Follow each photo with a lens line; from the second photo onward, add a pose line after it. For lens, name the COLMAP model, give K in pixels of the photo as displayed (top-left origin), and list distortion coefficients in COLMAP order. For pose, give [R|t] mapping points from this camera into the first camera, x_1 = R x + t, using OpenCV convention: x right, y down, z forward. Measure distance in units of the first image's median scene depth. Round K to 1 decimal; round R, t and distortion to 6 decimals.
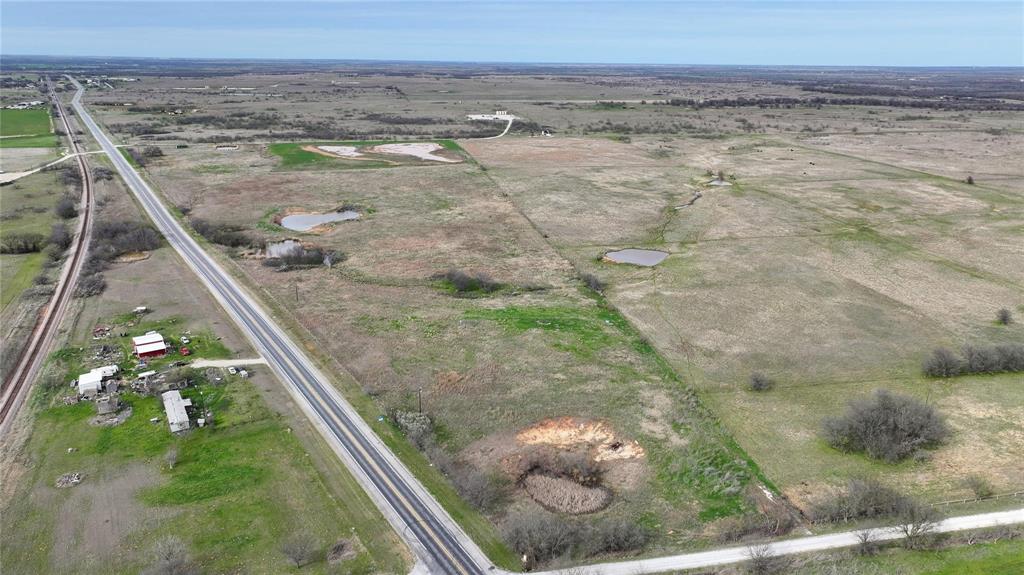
lens RADIAL K [[714.8, 0, 512.0], [0, 714.8, 287.5], [0, 0, 1]] dist [-0.005030, 0.020833]
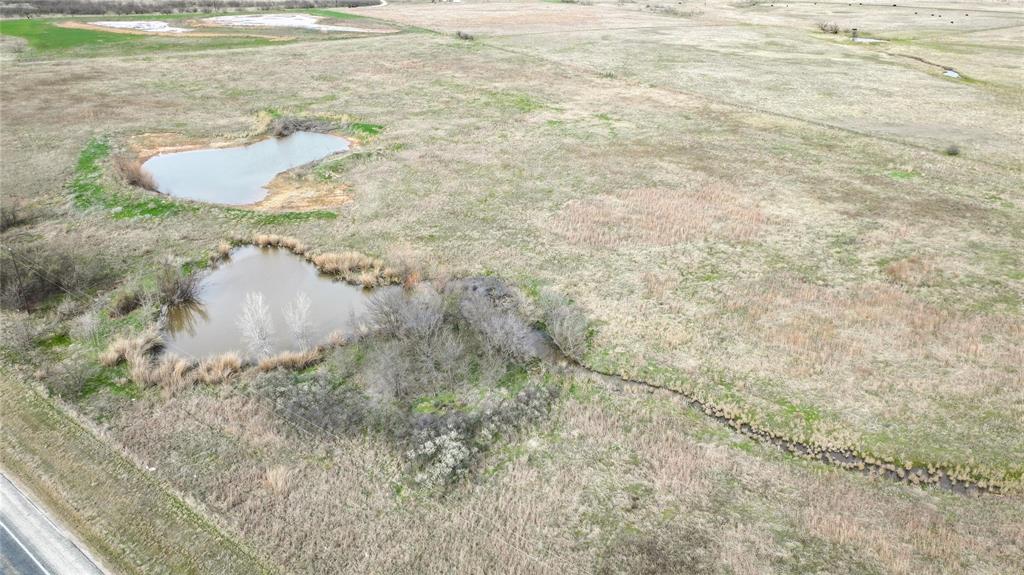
lens RADIAL K [[714.8, 0, 512.0], [0, 714.8, 287.5], [0, 0, 1]] dist [-0.005030, 0.020833]
pose [[0.944133, -0.144749, 0.296074, -0.377411], [0.107336, 0.984456, 0.139018, -0.099395], [-0.311594, -0.099472, 0.944994, 0.885597]]
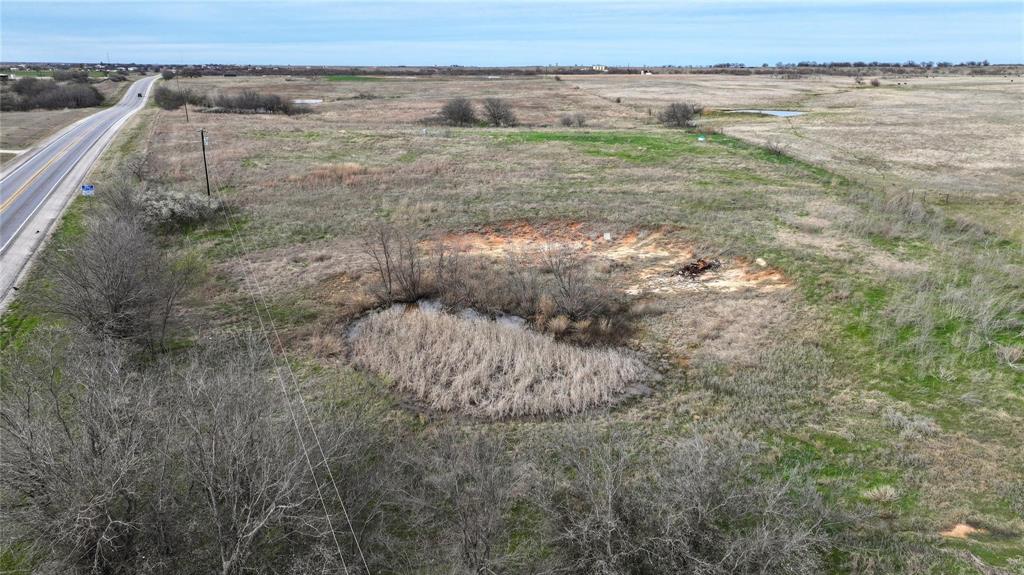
lens RADIAL K [[714.8, 0, 512.0], [0, 714.8, 287.5], [0, 0, 1]] dist [-0.005030, 0.020833]
pose [[0.988528, 0.041044, -0.145355, 0.066478], [-0.042823, 0.999041, -0.009132, 0.143511], [0.144841, 0.015252, 0.989337, 0.400887]]
